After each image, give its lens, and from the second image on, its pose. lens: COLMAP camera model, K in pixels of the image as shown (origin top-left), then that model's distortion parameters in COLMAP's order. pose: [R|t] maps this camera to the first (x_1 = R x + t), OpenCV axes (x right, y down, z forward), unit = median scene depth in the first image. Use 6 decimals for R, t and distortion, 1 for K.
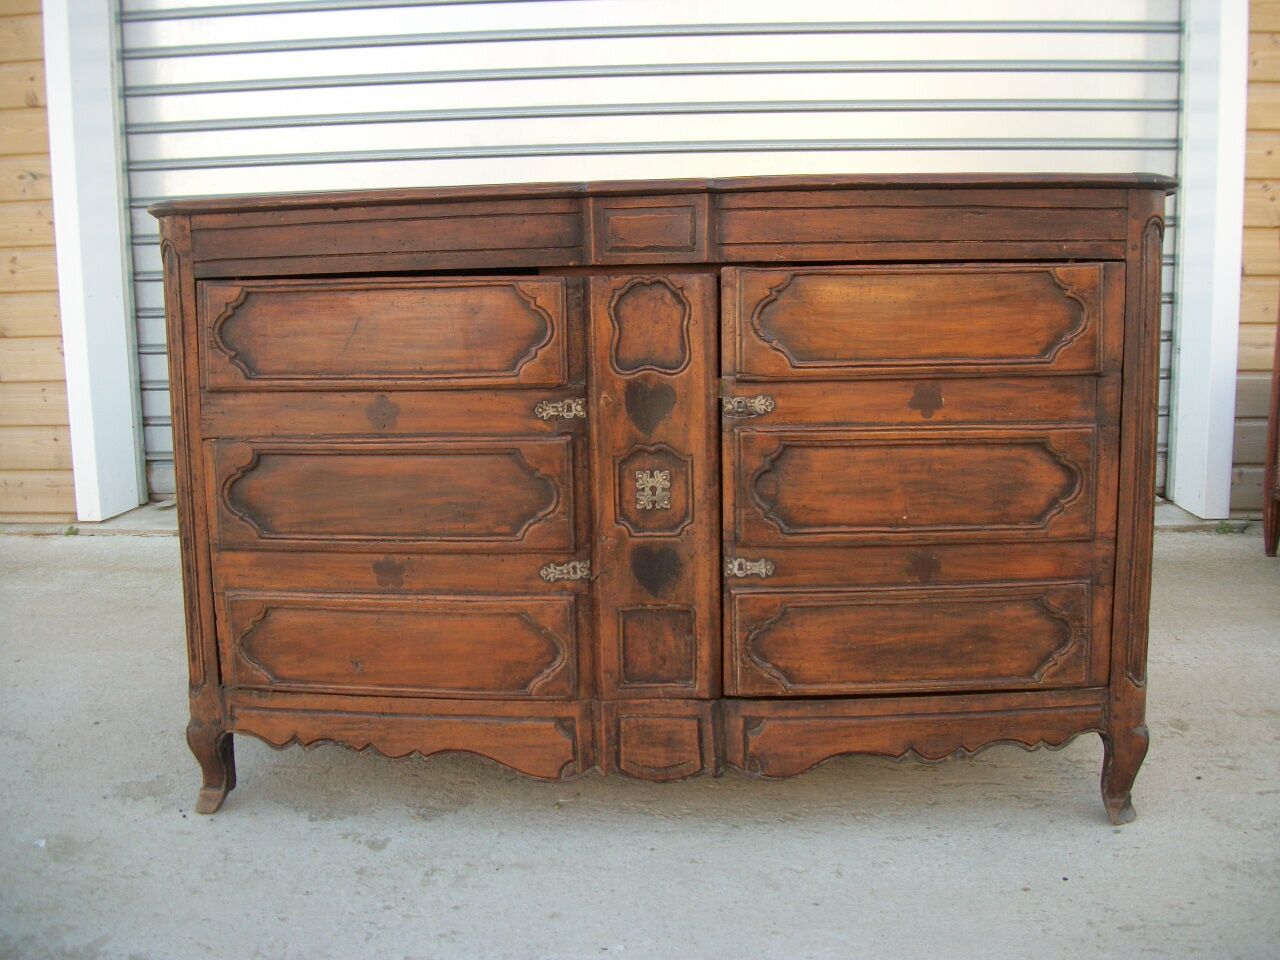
lens RADIAL K [[1207.5, 0, 642.0], [0, 1207.5, 469.9], [0, 0, 1]] dist [-0.094959, 0.000000]
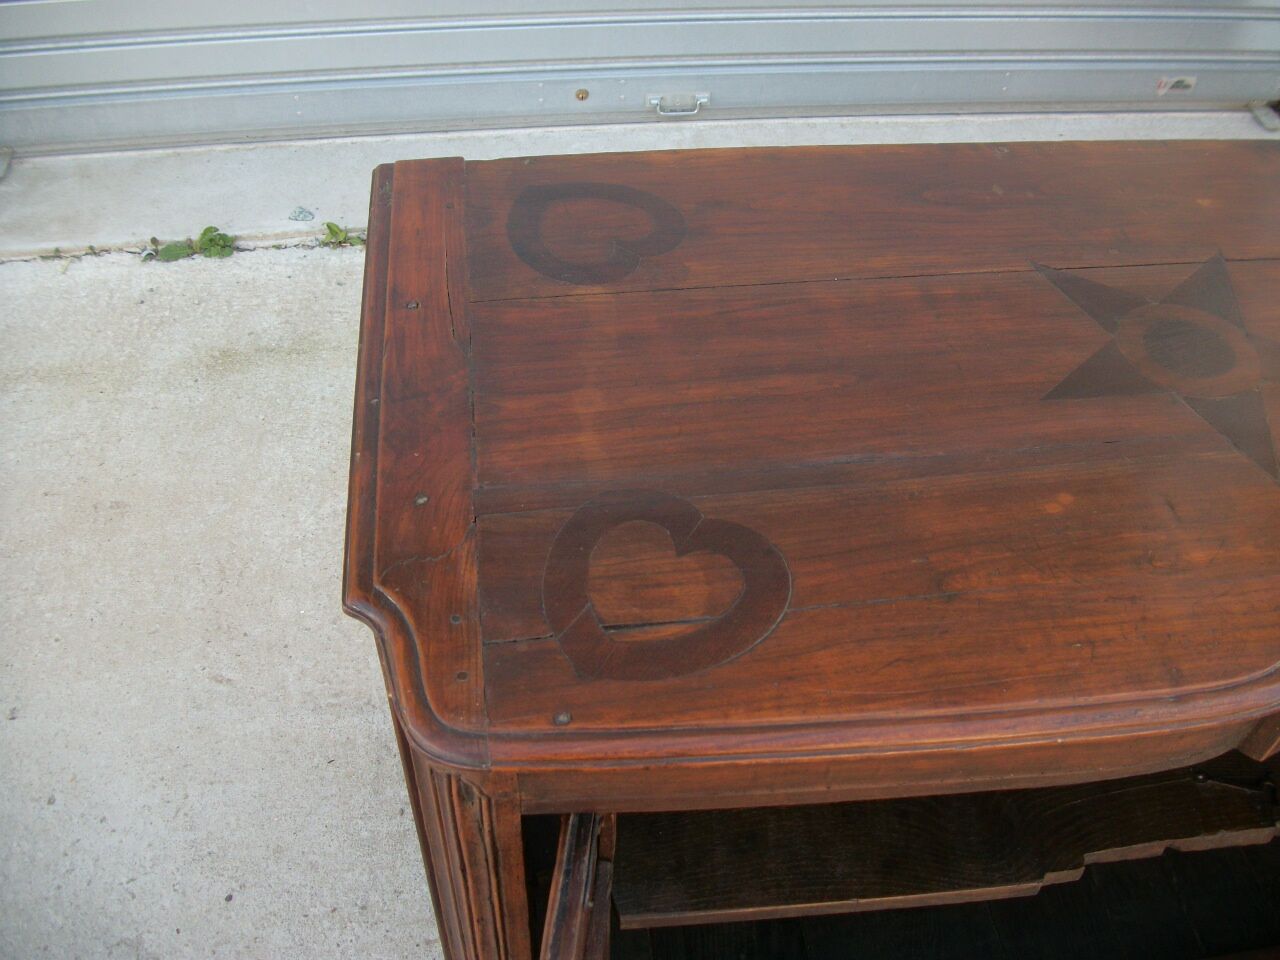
lens RADIAL K [[1207.5, 0, 642.9], [0, 1207.5, 467.5], [0, 0, 1]] dist [-0.094959, 0.000000]
pose [[0.976873, -0.112196, 0.182020, -0.405197], [-0.019375, 0.801325, 0.597915, -0.596196], [-0.212942, -0.587614, 0.780619, 0.675887]]
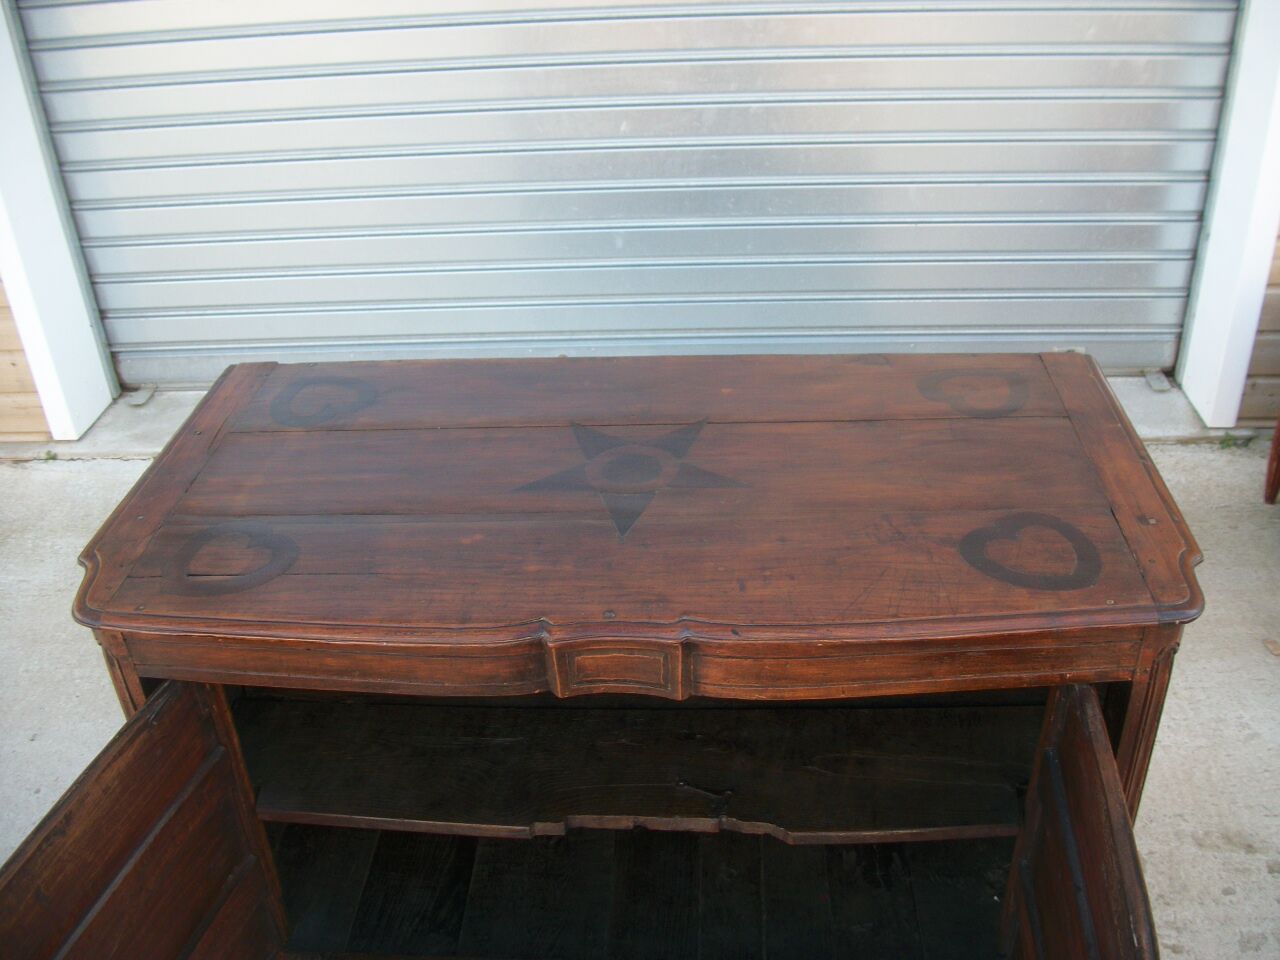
lens RADIAL K [[1207.5, 0, 635.6], [0, 1207.5, 479.9], [0, 0, 1]] dist [-0.094959, 0.000000]
pose [[0.999377, -0.033151, -0.012149, 0.033491], [0.035260, 0.919385, 0.391775, -0.663870], [-0.001819, -0.391959, 0.919981, 0.197588]]
